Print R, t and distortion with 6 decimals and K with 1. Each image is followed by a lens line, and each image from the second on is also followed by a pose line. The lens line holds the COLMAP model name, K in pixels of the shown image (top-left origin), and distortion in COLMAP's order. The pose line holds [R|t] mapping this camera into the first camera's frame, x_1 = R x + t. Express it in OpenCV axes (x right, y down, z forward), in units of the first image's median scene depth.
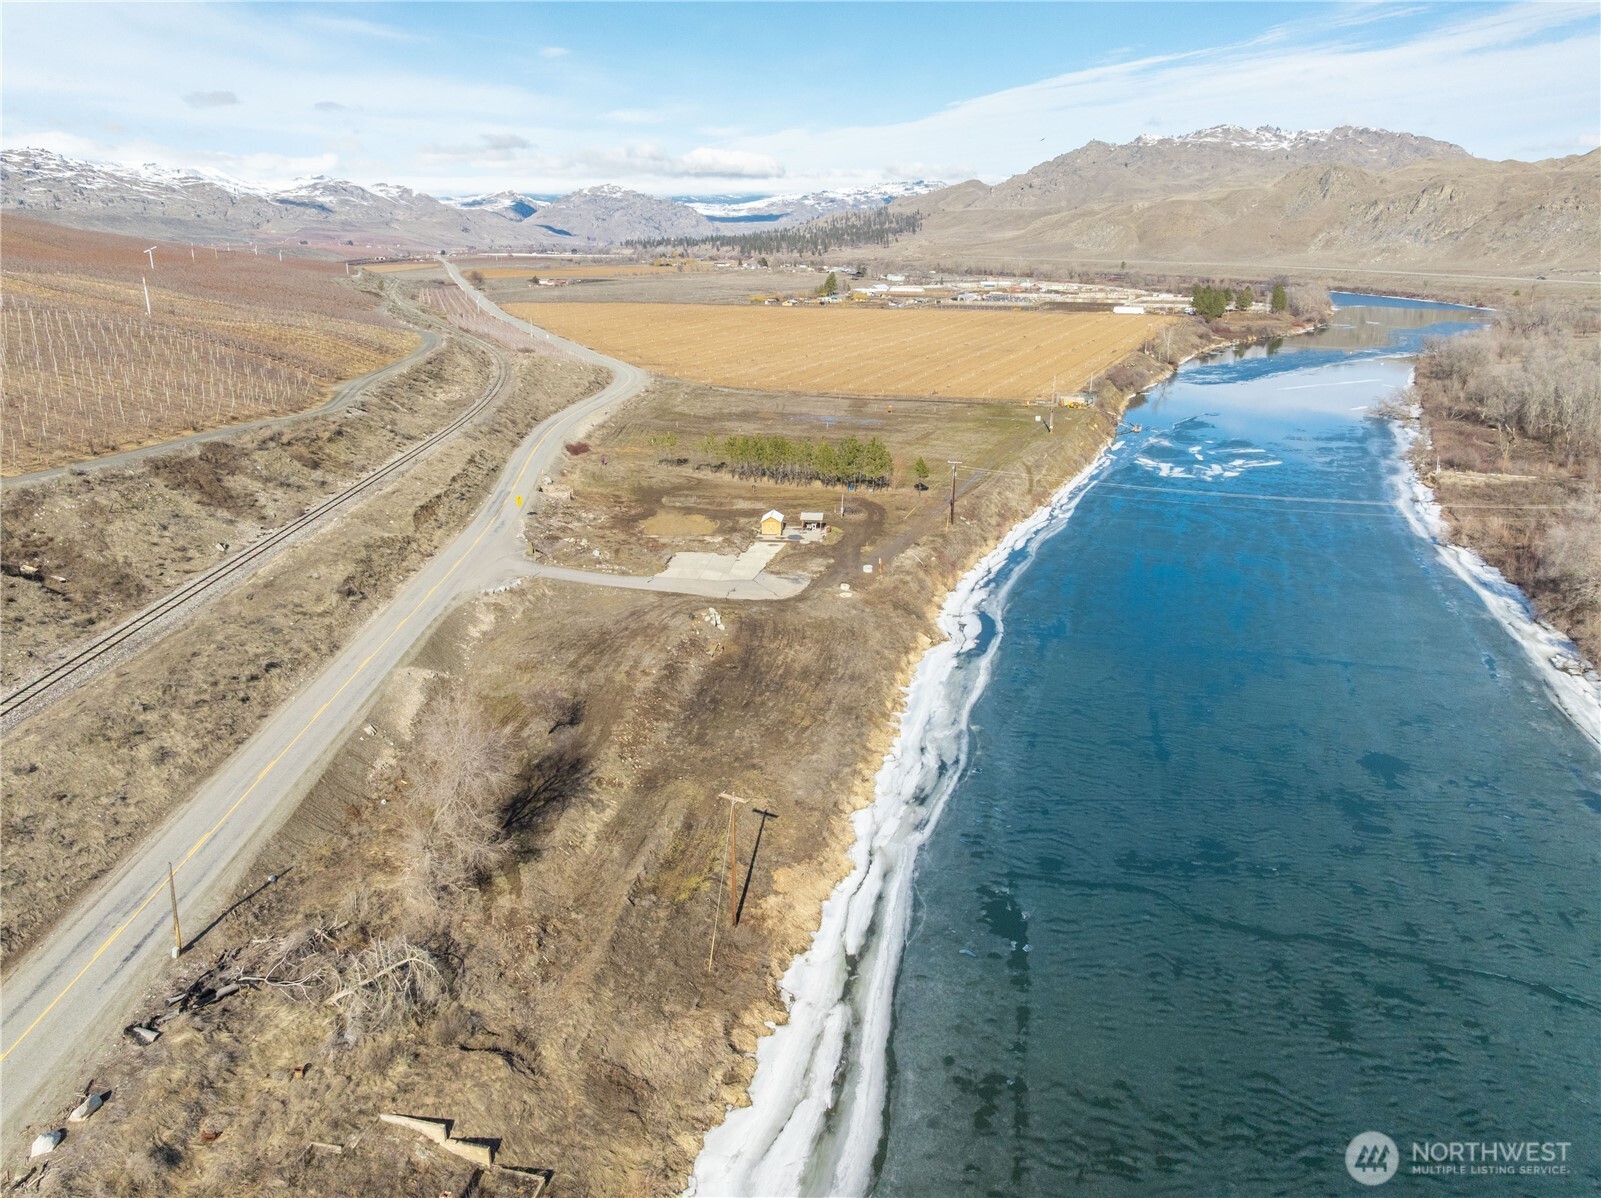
lens RADIAL K [[1130.0, 0, 802.5], [0, 1130.0, 599.9], [0, 0, 1]] dist [-0.037586, -0.000663]
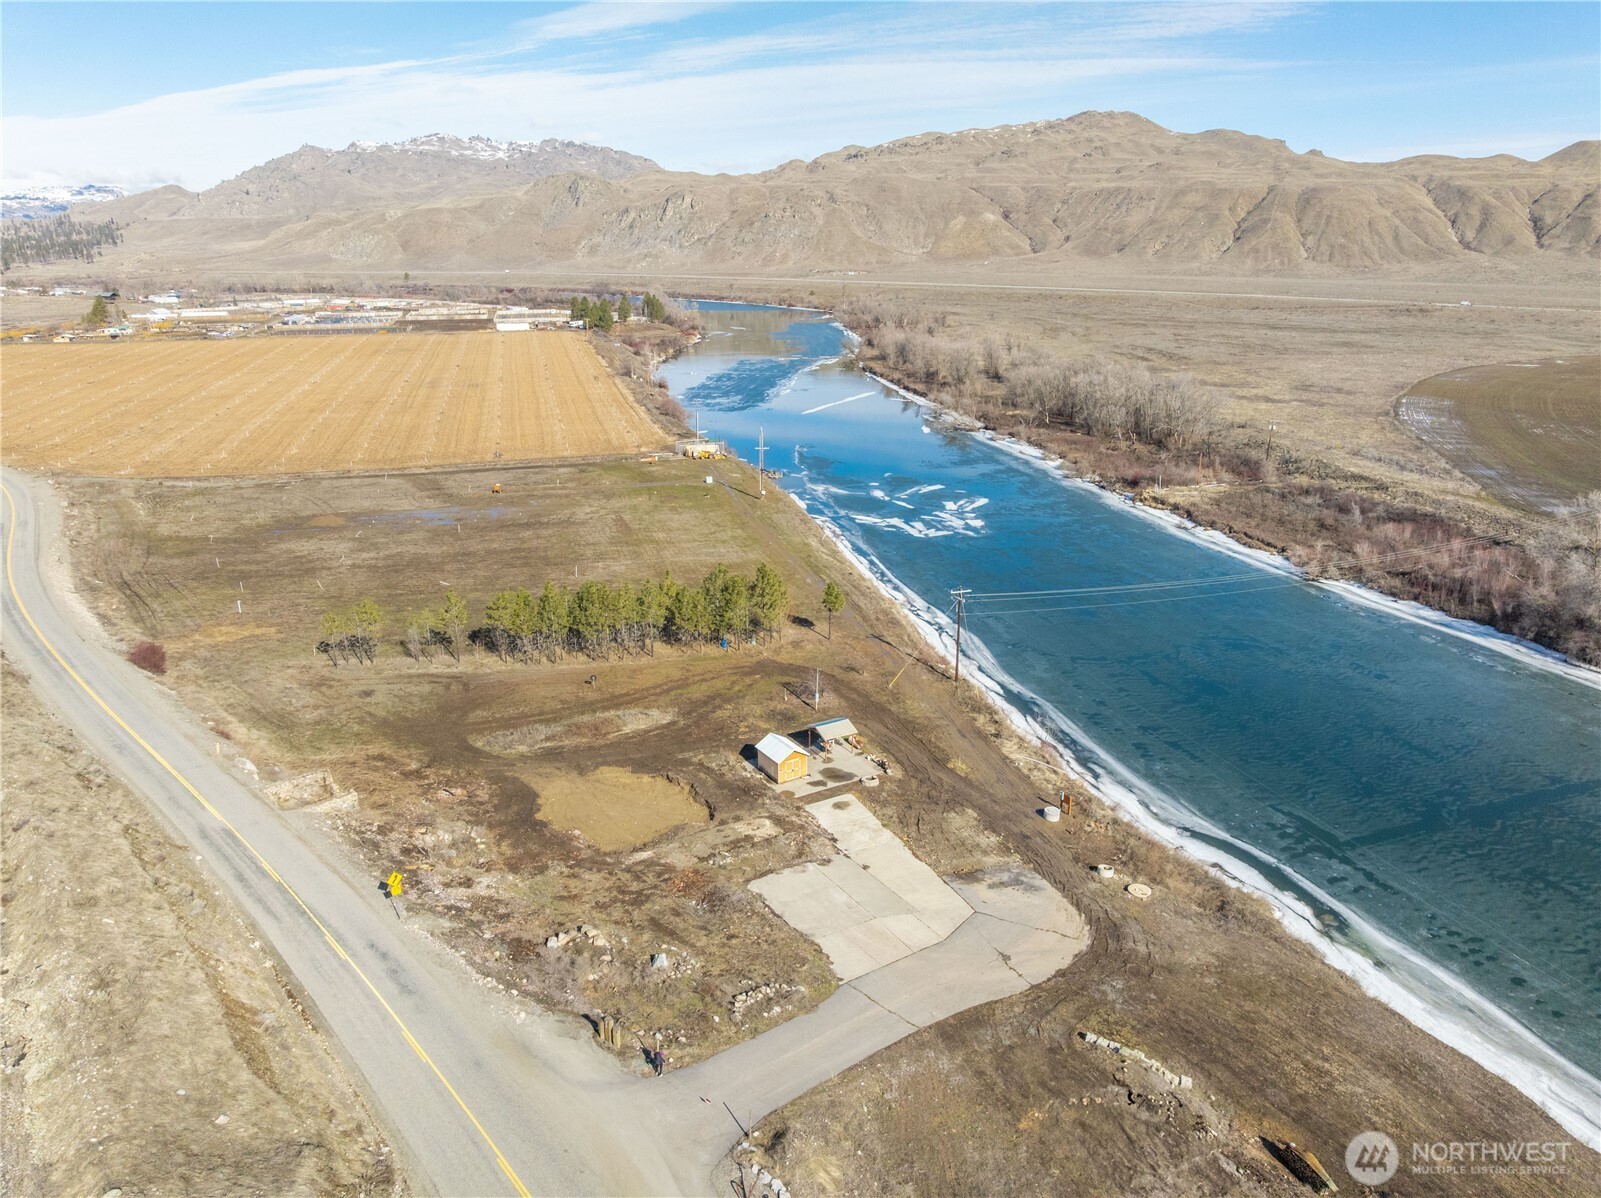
lens RADIAL K [[1130.0, 0, 802.5], [0, 1130.0, 599.9], [0, 0, 1]] dist [-0.037586, -0.000663]
pose [[0.798062, -0.178478, 0.575537, -0.365652], [0.182499, 0.981860, 0.051422, -0.192252], [-0.574275, 0.063997, 0.816157, 0.588432]]
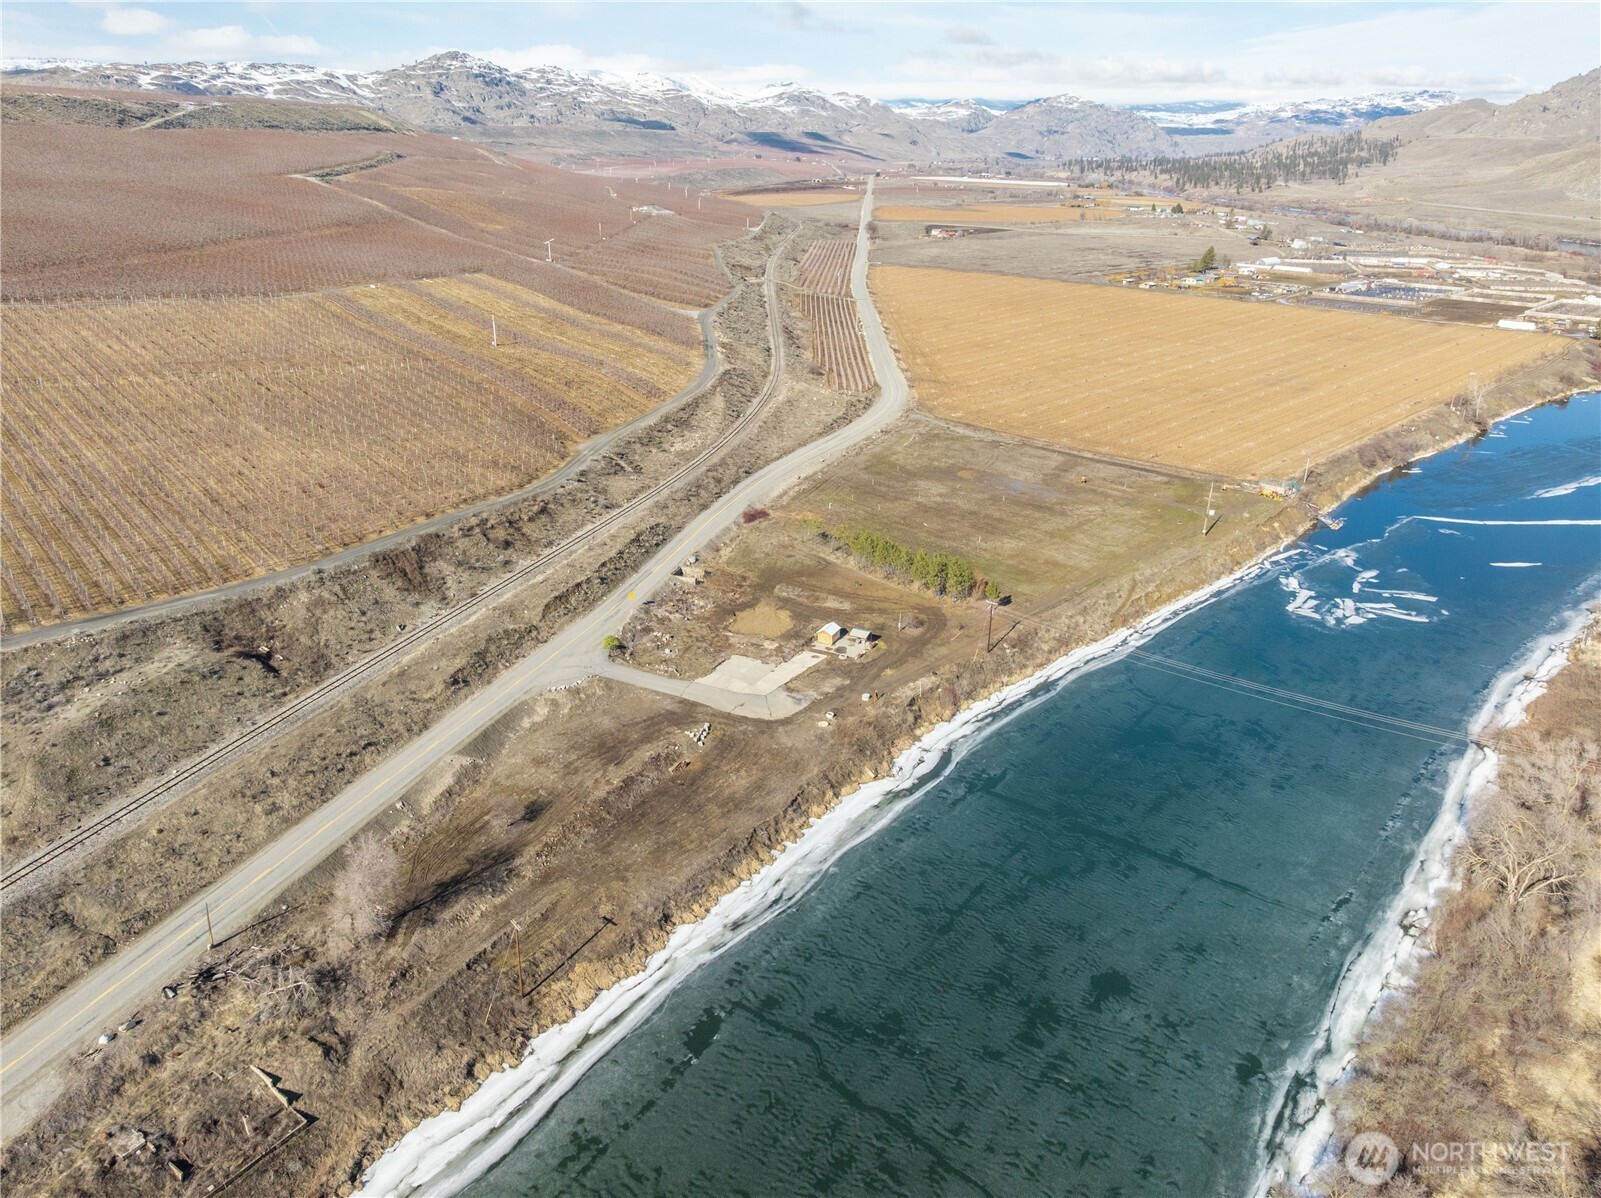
lens RADIAL K [[1130.0, 0, 802.5], [0, 1130.0, 599.9], [0, 0, 1]] dist [-0.037586, -0.000663]
pose [[0.929225, 0.146530, -0.339219, 0.396331], [-0.120728, 0.988025, 0.096080, -0.242980], [0.349235, -0.048327, 0.935788, -0.170719]]
